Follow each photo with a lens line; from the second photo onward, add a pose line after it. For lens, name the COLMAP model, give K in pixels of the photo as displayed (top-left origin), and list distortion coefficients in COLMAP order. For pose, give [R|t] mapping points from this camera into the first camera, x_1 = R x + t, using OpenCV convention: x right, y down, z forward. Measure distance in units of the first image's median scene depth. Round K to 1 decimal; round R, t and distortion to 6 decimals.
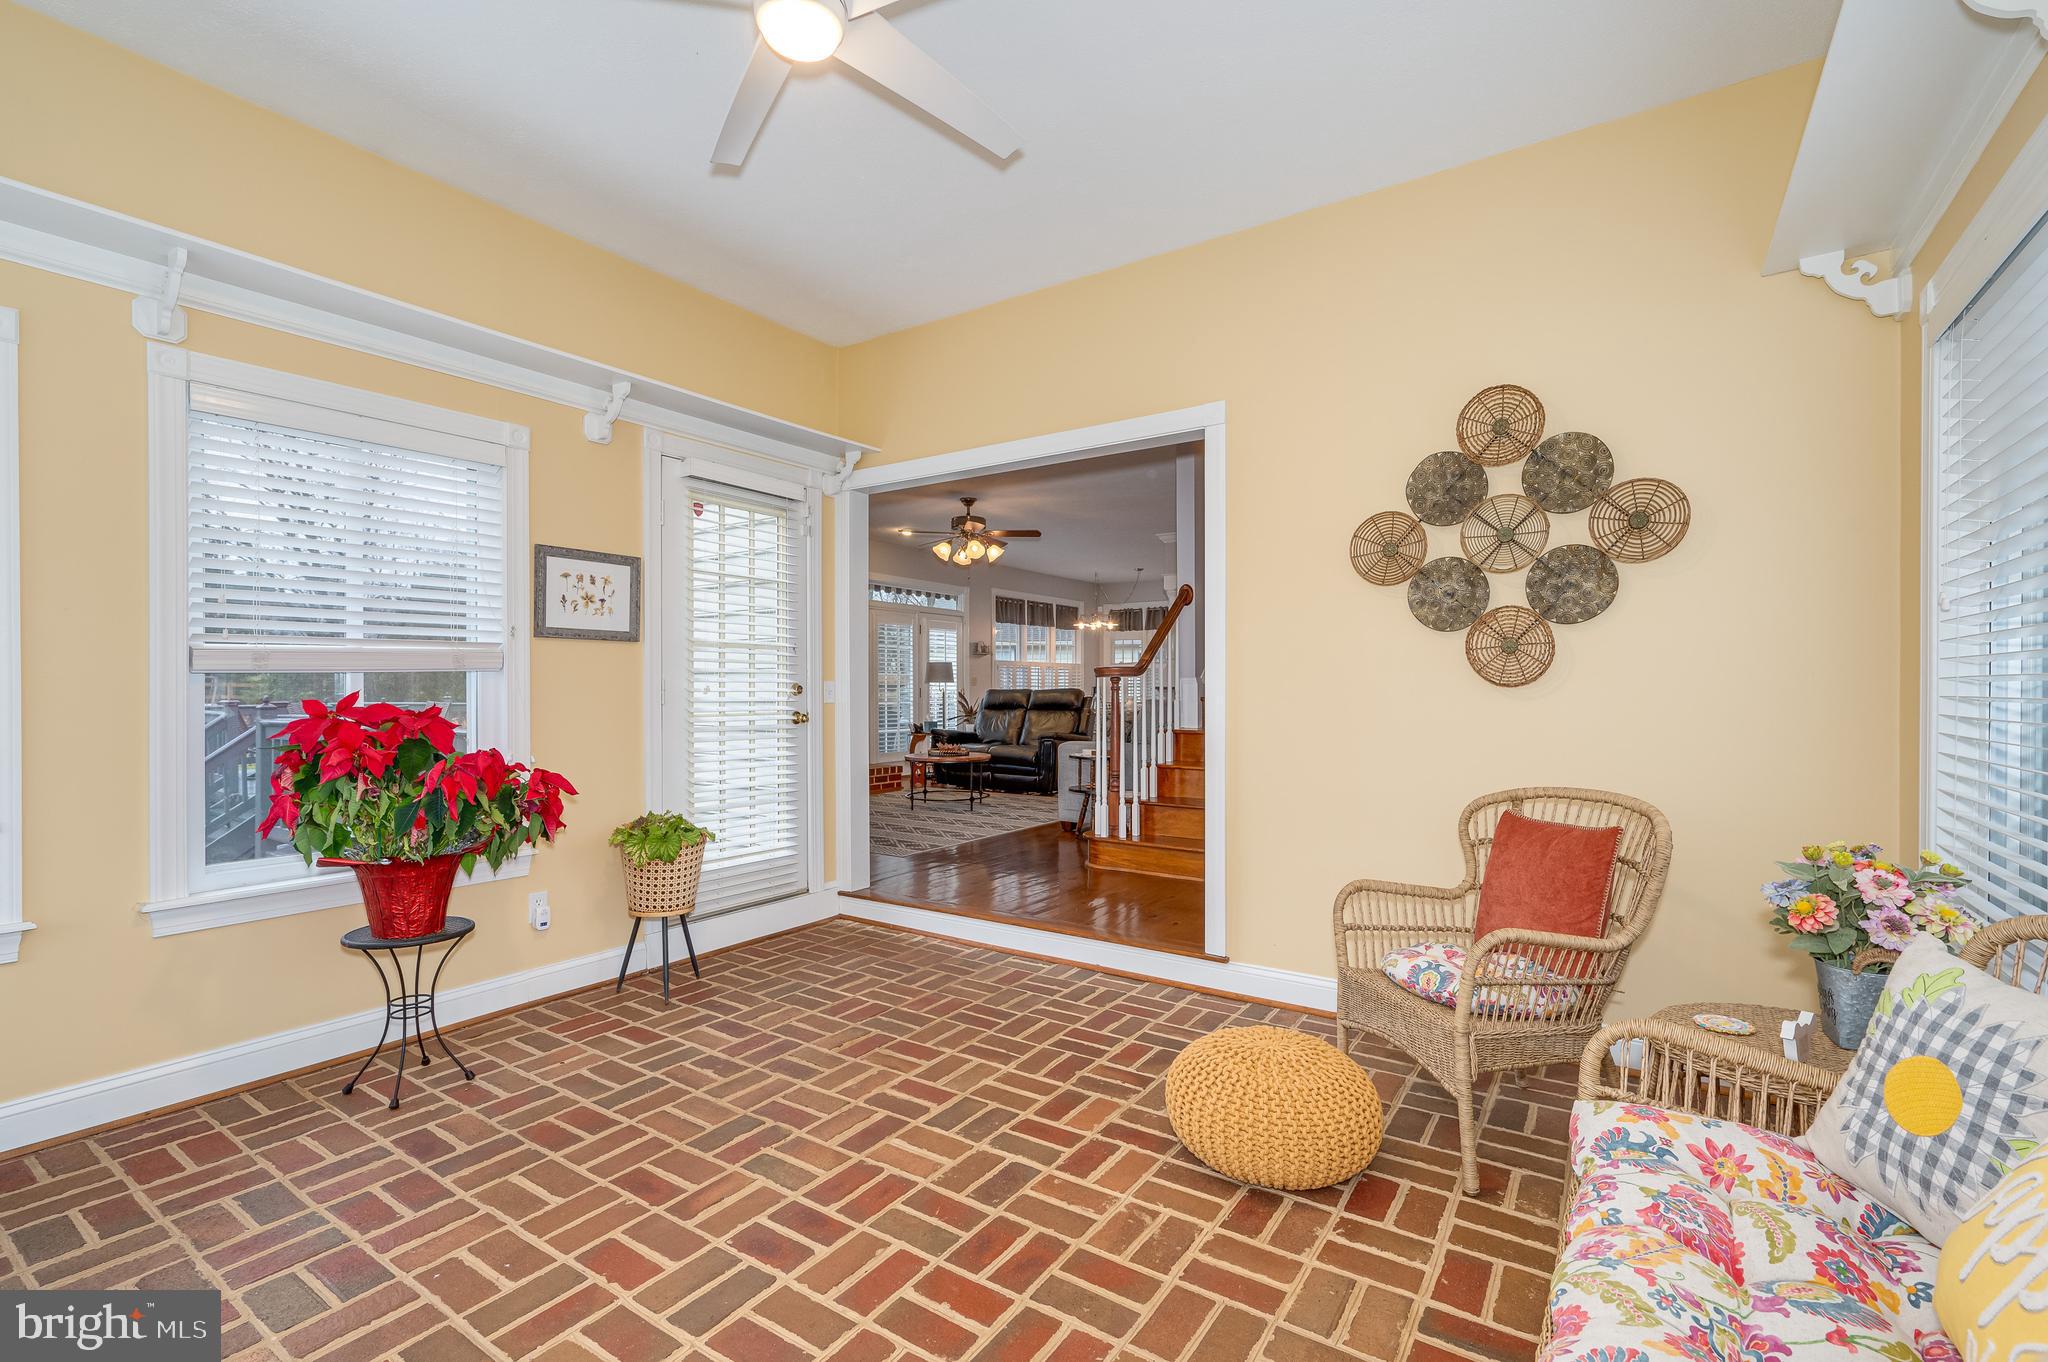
lens RADIAL K [[898.4, 0, 1046.3], [0, 898.4, 691.3], [0, 0, 1]] dist [0.001195, 0.000104]
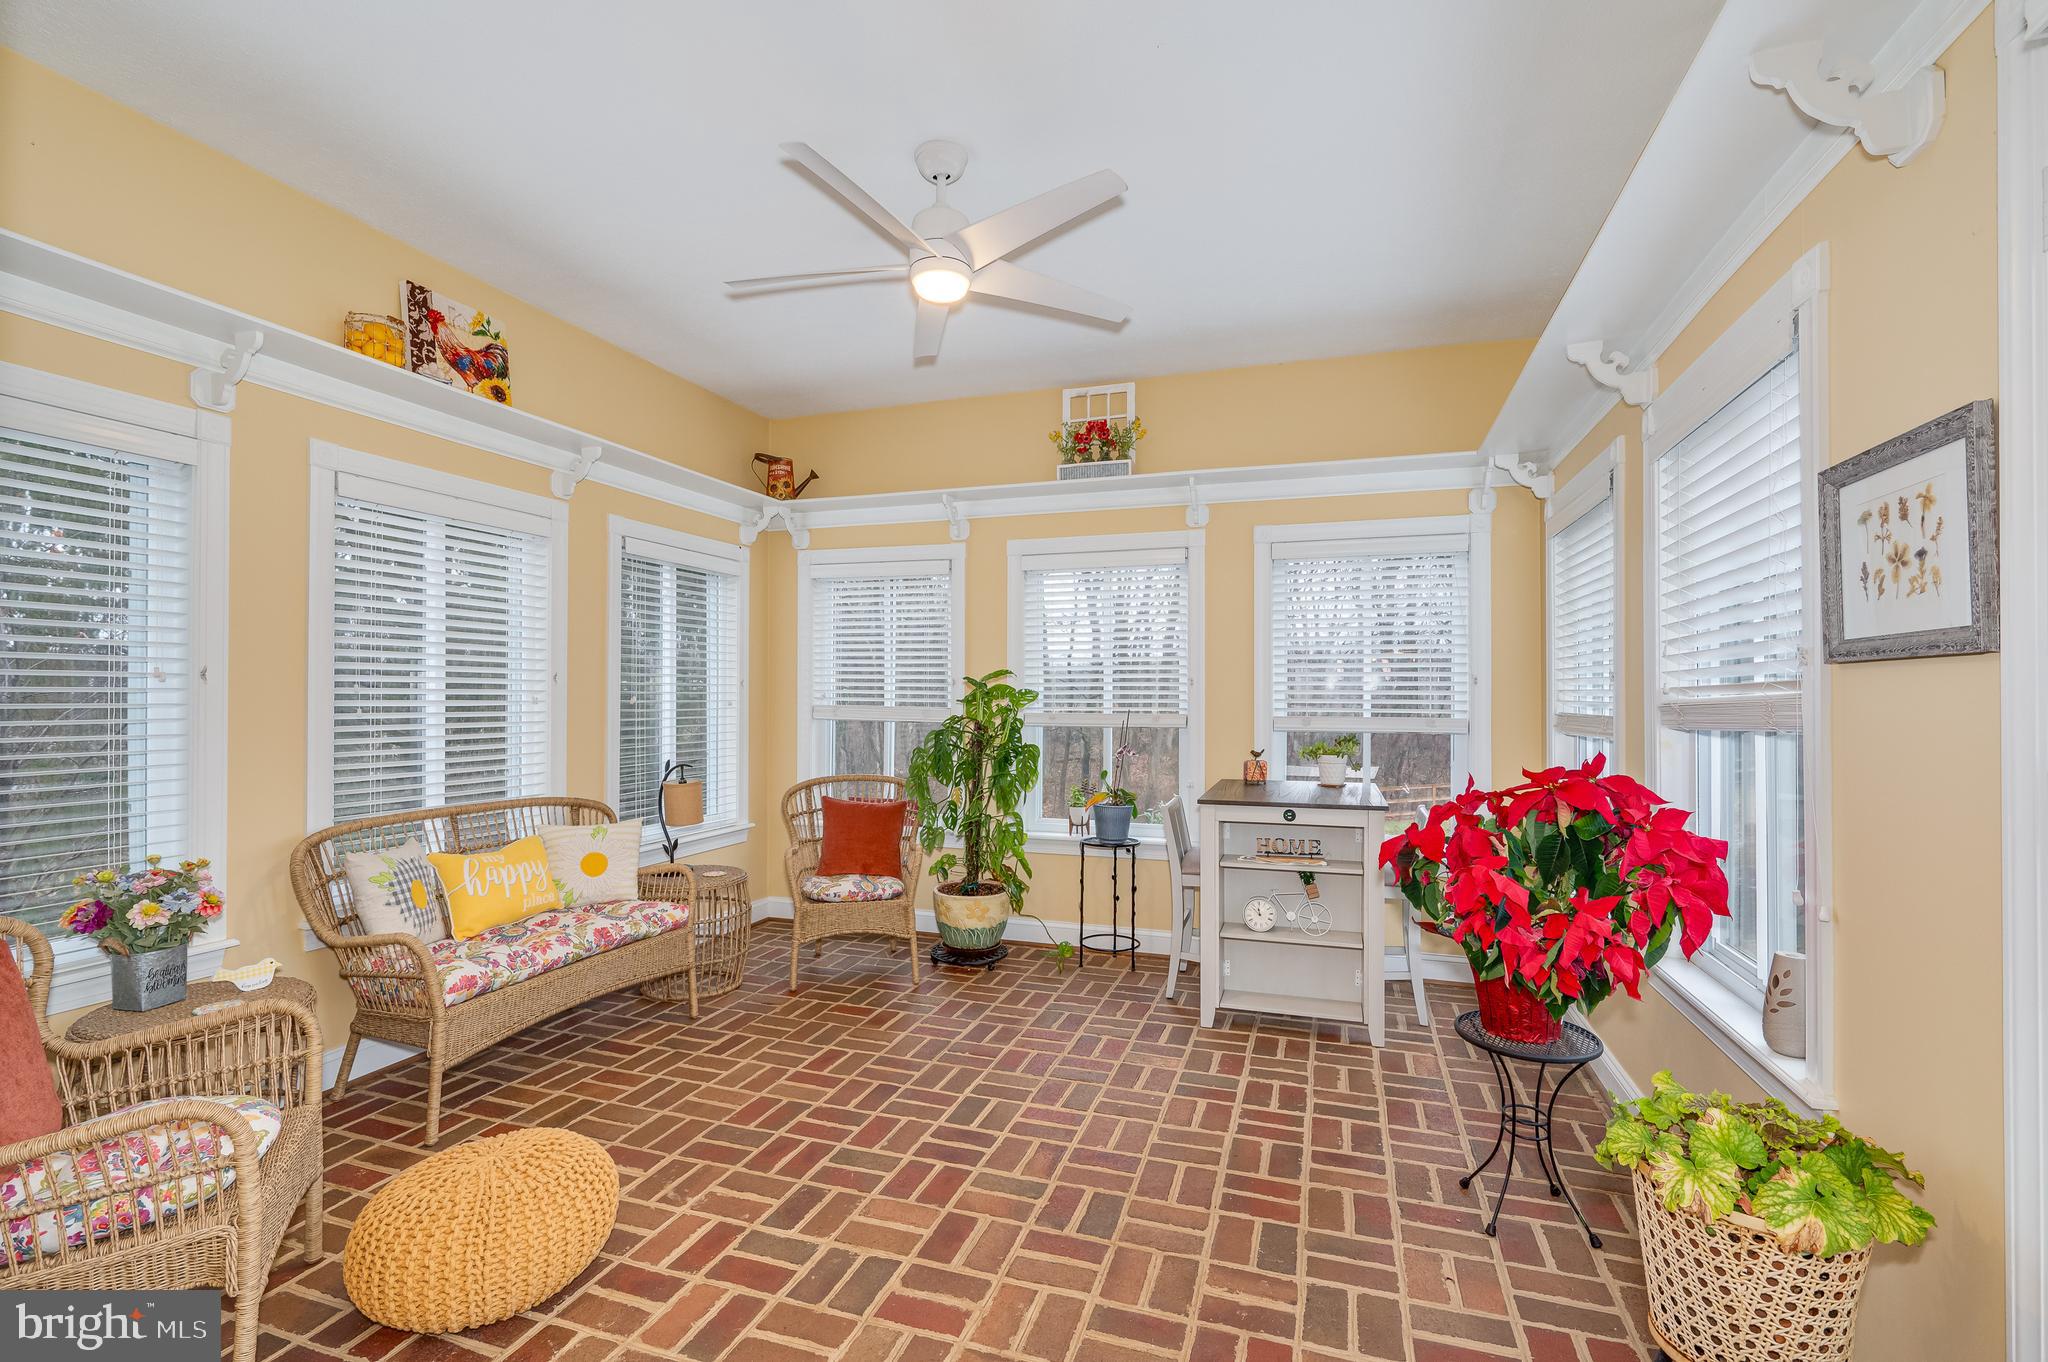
lens RADIAL K [[922.9, 0, 1034.5], [0, 922.9, 690.9], [0, 0, 1]] dist [-0.000952, -0.000288]
pose [[-0.969738, -0.001959, -0.244140, -0.046709], [-0.001353, 0.999996, -0.002647, -0.063514], [0.244144, -0.002237, -0.969736, 1.977551]]
